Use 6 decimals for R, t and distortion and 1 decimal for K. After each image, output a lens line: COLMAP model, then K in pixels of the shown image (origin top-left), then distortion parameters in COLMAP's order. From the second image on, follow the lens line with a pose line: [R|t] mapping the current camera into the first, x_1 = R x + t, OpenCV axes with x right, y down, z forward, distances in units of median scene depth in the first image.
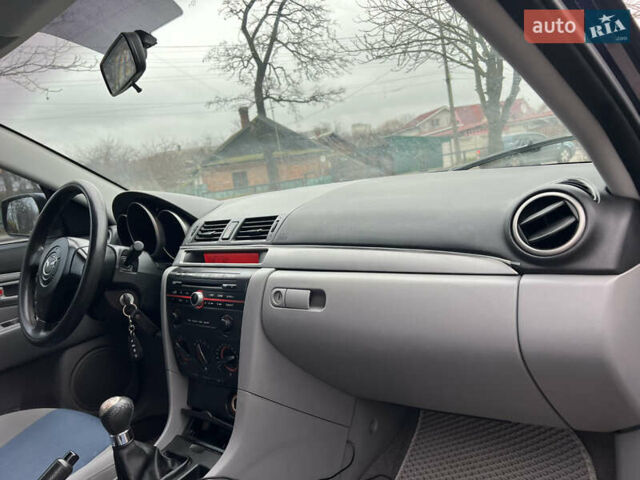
lens RADIAL K [[479.8, 0, 319.4], [0, 479.8, 237.2], [0, 0, 1]] dist [0.016612, 0.000905]
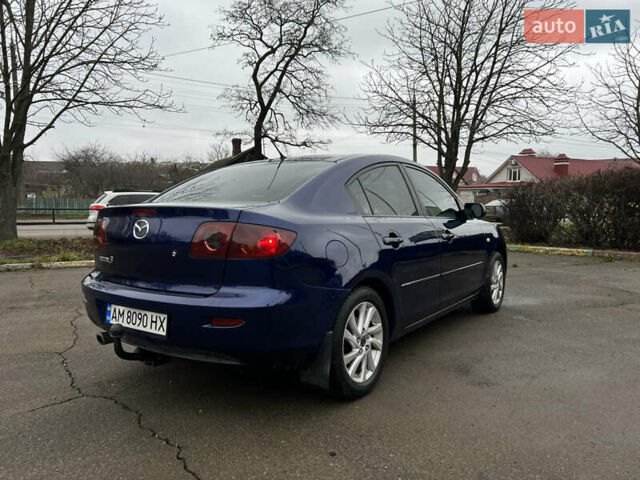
lens RADIAL K [[479.8, 0, 319.4], [0, 479.8, 237.2], [0, 0, 1]] dist [0.016612, 0.000905]
pose [[0.984167, 0.147169, 0.098779, -0.059474], [-0.139578, 0.986988, -0.079833, 0.028168], [-0.109242, 0.064782, 0.991902, -0.166252]]
